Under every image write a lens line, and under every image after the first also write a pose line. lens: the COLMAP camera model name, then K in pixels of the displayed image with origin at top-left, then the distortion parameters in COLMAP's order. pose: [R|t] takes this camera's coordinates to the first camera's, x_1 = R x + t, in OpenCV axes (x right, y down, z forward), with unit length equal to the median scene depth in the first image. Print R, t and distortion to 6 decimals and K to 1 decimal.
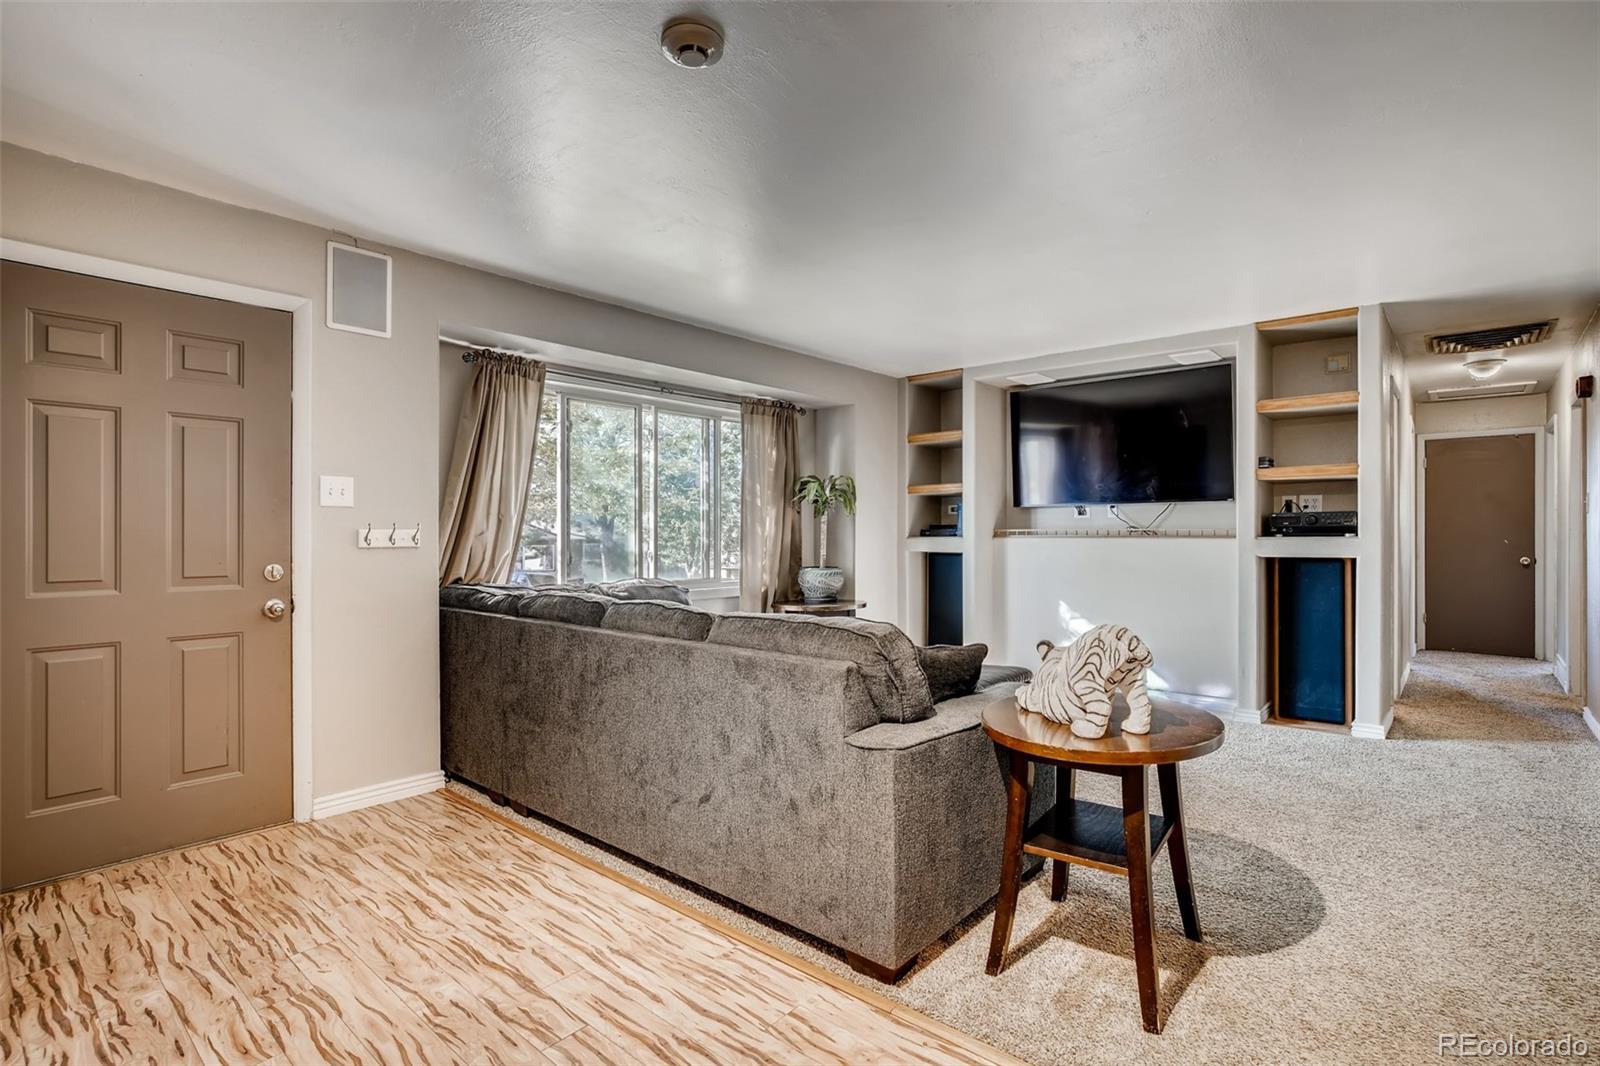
lens RADIAL K [[782.8, 0, 795.0], [0, 782.8, 532.9], [0, 0, 1]] dist [-0.038071, 0.018935]
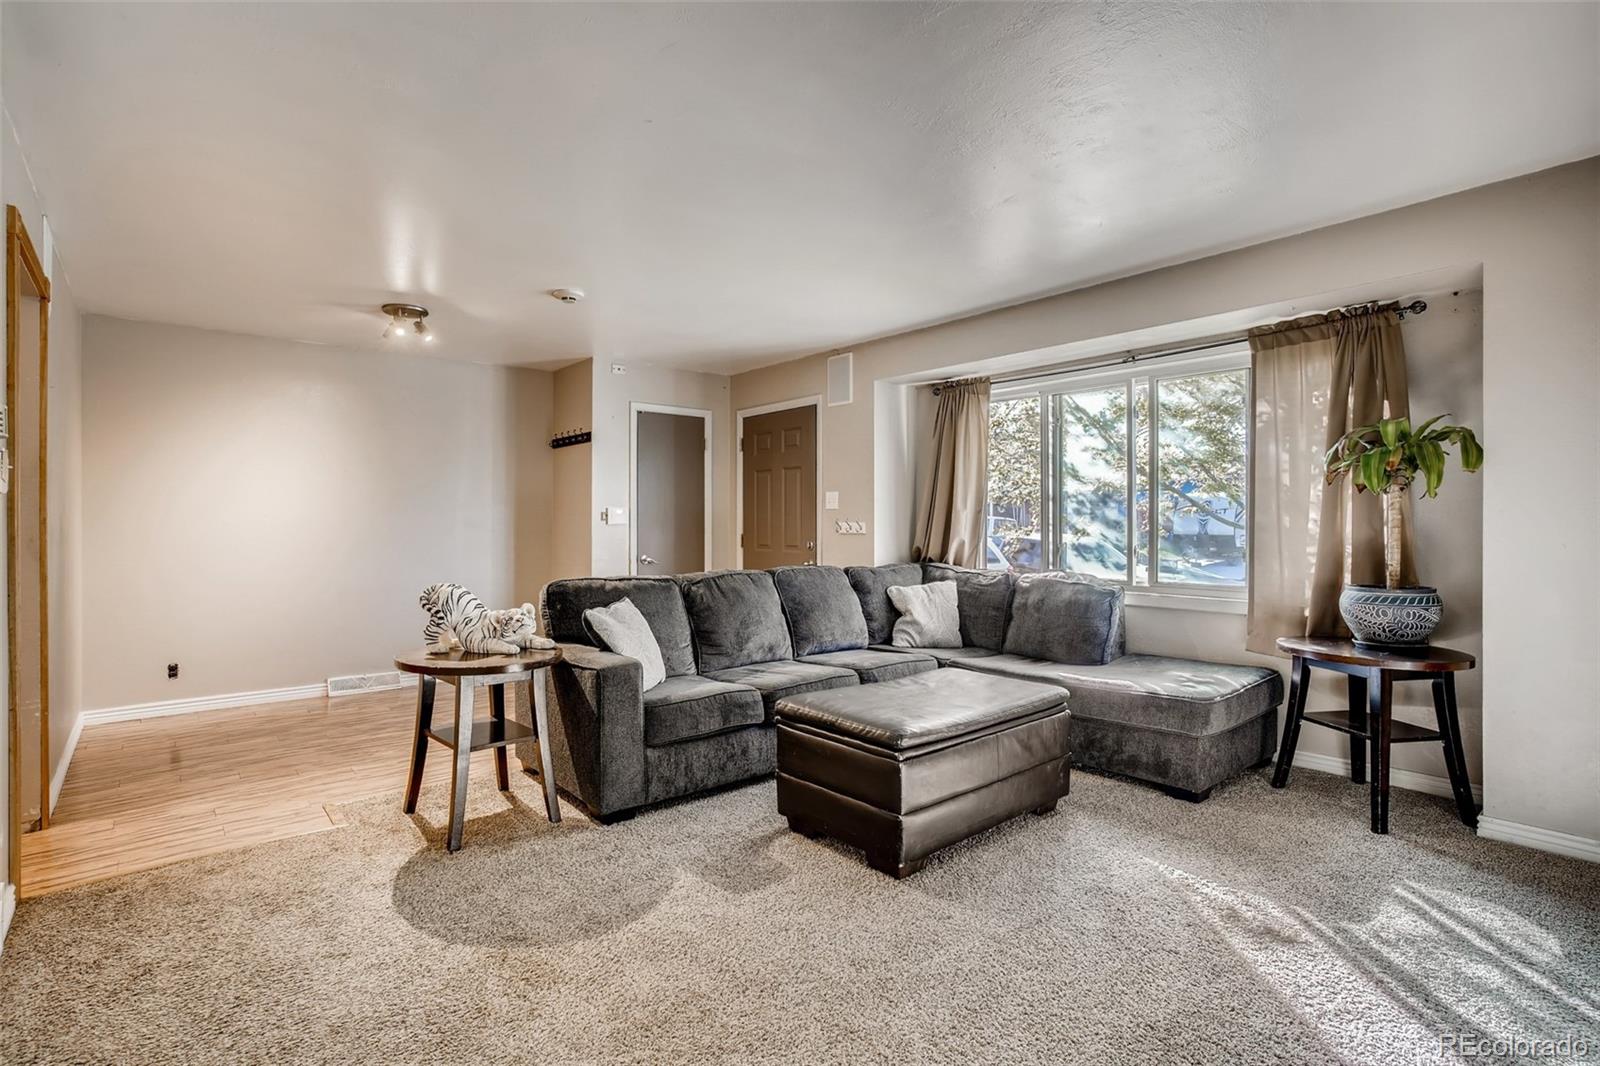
lens RADIAL K [[782.8, 0, 800.7], [0, 782.8, 523.7], [0, 0, 1]] dist [-0.038071, 0.018935]
pose [[-0.159963, 0.000993, -0.987122, 0.738447], [0.000229, 1.000000, 0.000969, -0.002091], [0.987123, -0.000071, -0.159964, 0.778243]]
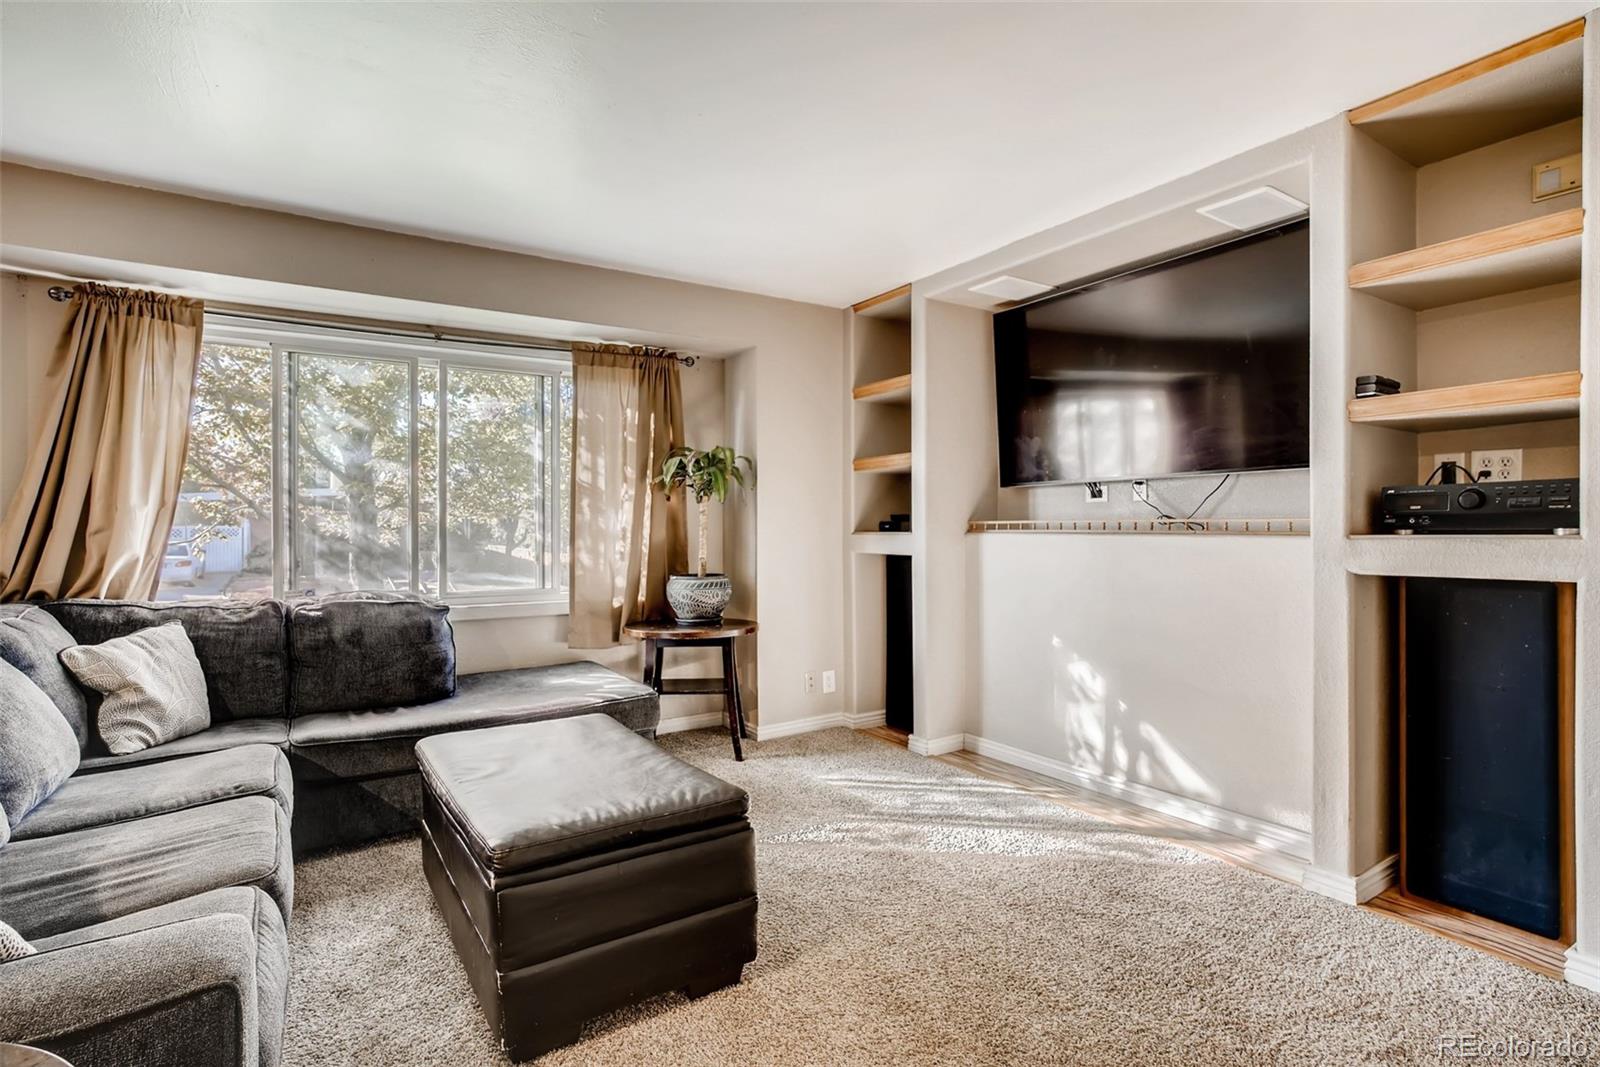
lens RADIAL K [[782.8, 0, 790.7], [0, 782.8, 526.0], [0, 0, 1]] dist [-0.038071, 0.018935]
pose [[0.959943, -0.003116, -0.280178, 0.362254], [0.003758, 0.999991, 0.001753, -0.002388], [0.280170, -0.002736, 0.959946, 0.387395]]
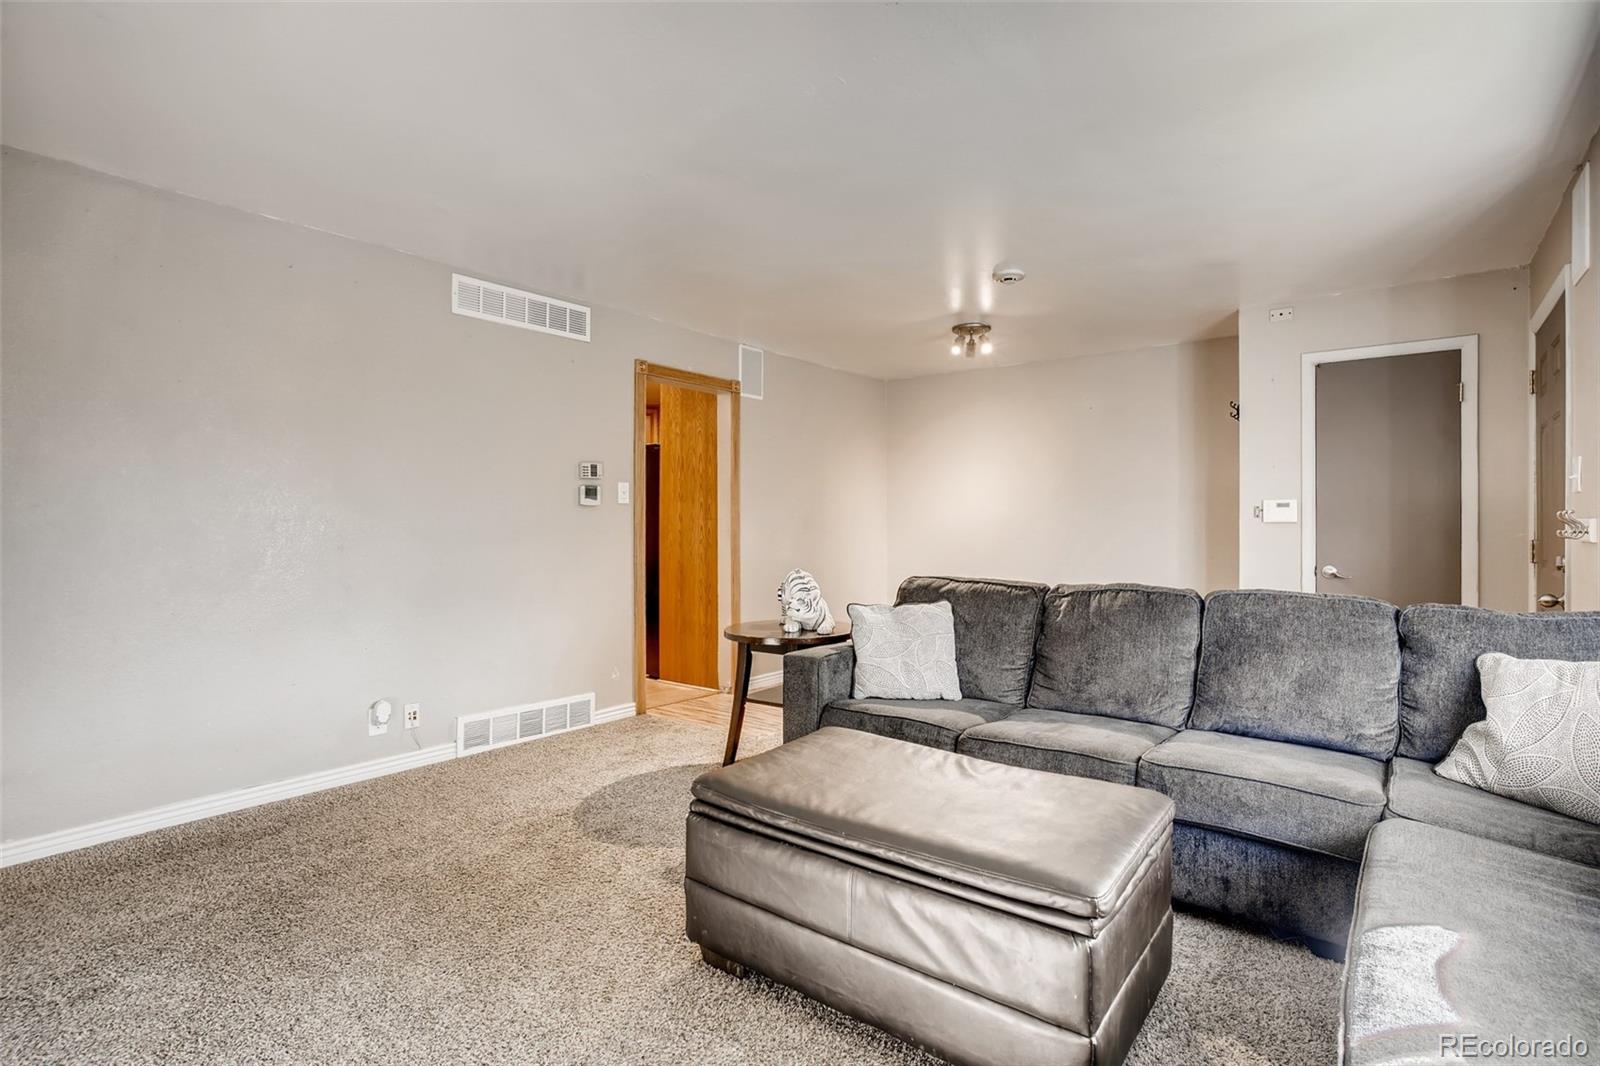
lens RADIAL K [[782.8, 0, 801.6], [0, 782.8, 523.8], [0, 0, 1]] dist [-0.038071, 0.018935]
pose [[-0.999407, 0.001368, -0.034403, 0.181072], [0.001295, 0.999997, 0.002162, -0.000671], [0.034406, 0.002116, -0.999406, 1.178352]]
